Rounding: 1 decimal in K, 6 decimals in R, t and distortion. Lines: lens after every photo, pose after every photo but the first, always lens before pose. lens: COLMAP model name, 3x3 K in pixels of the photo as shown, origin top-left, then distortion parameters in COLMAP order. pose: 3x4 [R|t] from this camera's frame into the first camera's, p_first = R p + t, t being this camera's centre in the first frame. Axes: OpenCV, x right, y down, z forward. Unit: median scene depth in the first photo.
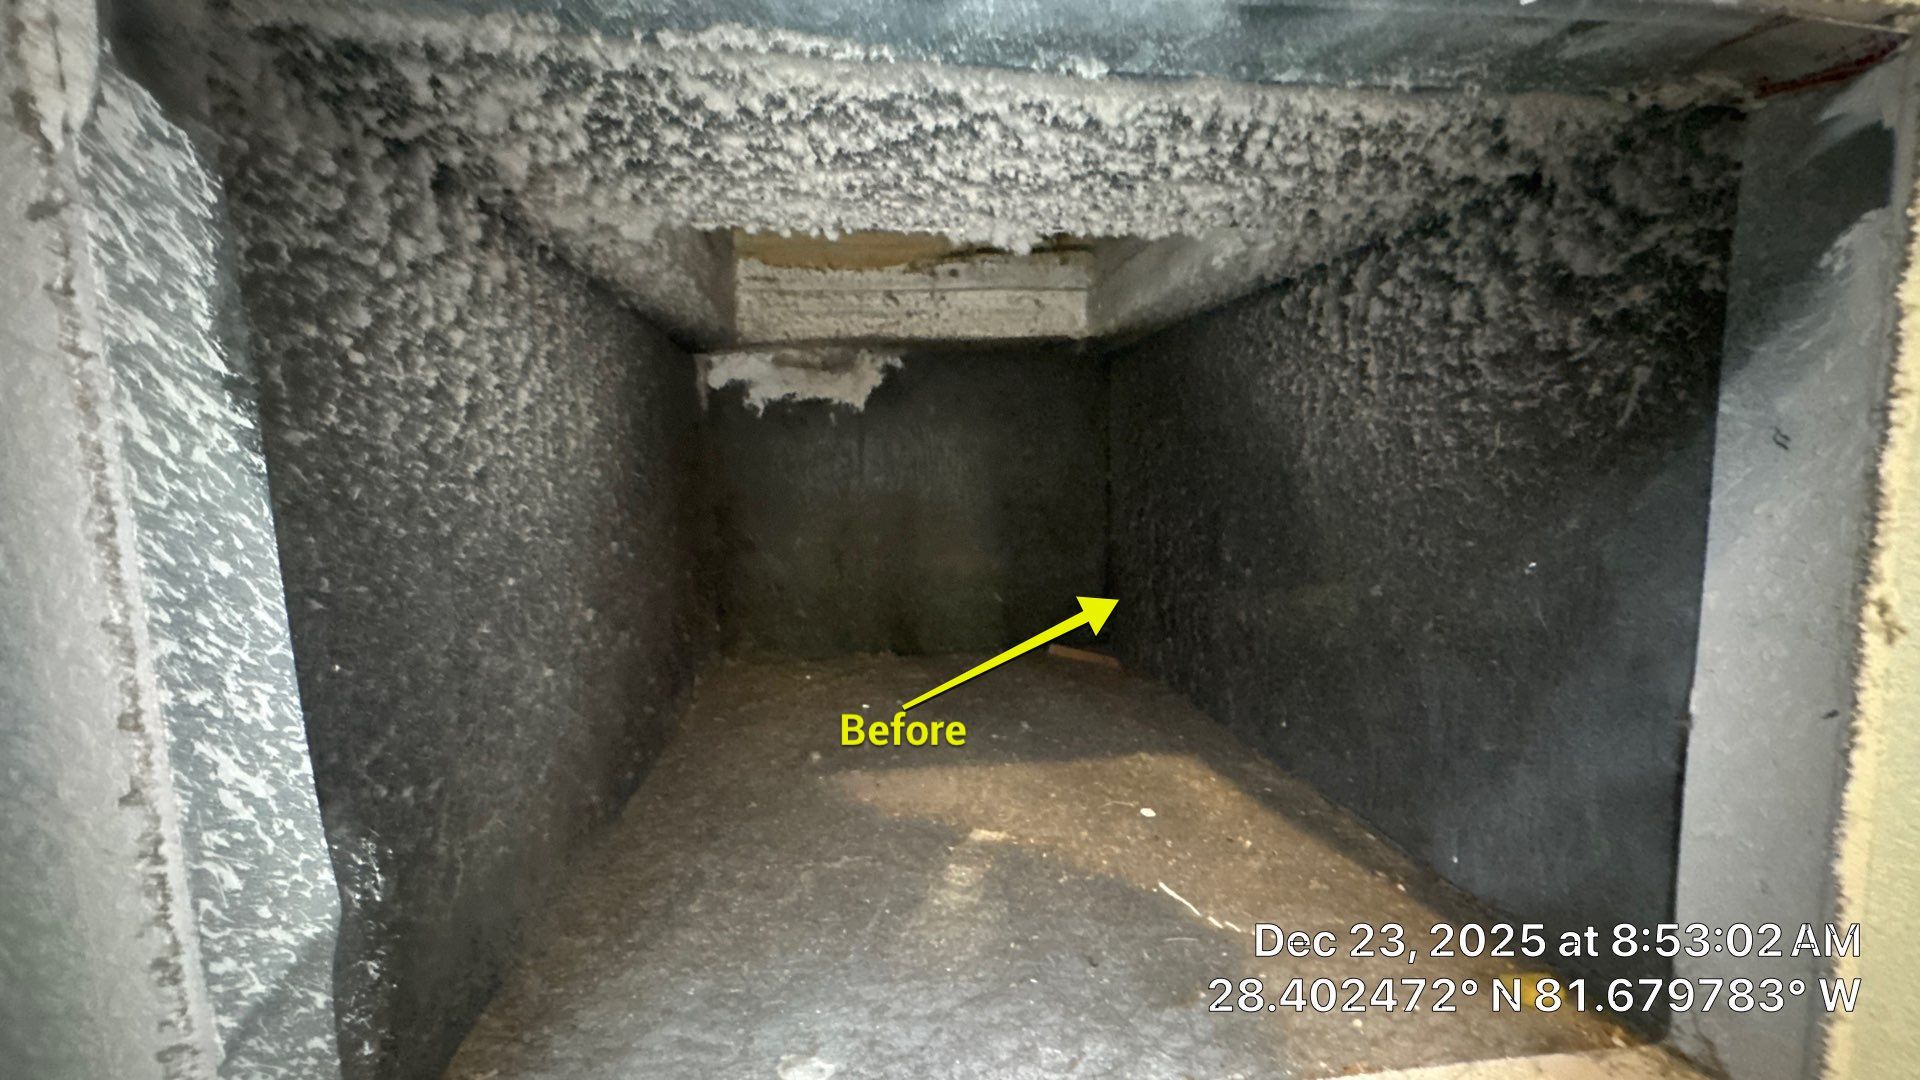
lens RADIAL K [[773.9, 0, 957.9], [0, 773.9, 542.3], [0, 0, 1]] dist [-0.005304, 0.001182]
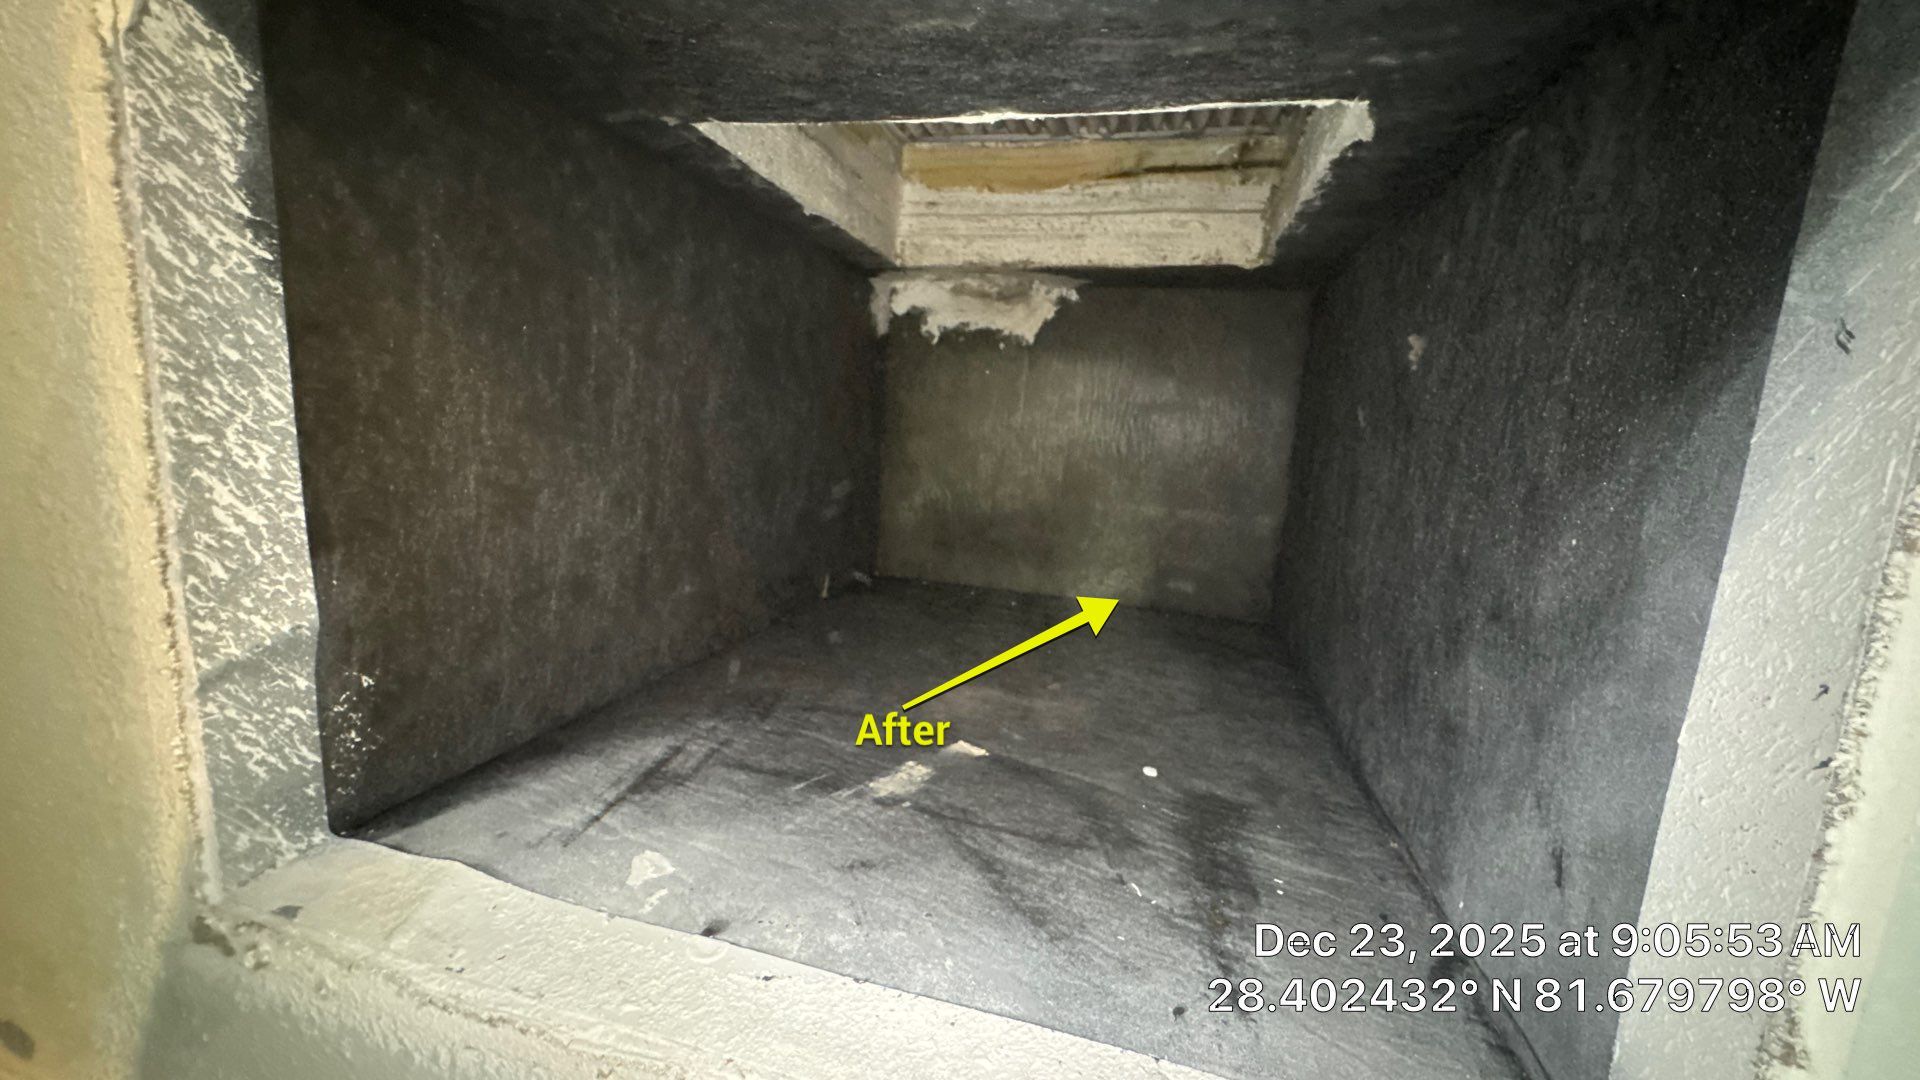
lens RADIAL K [[773.9, 0, 954.8], [0, 773.9, 543.2], [0, 0, 1]] dist [-0.005304, 0.001182]
pose [[0.920672, 0.143976, -0.362815, 0.400966], [-0.125773, 0.989337, 0.073440, 0.050754], [0.369520, -0.021981, 0.928963, 0.079347]]
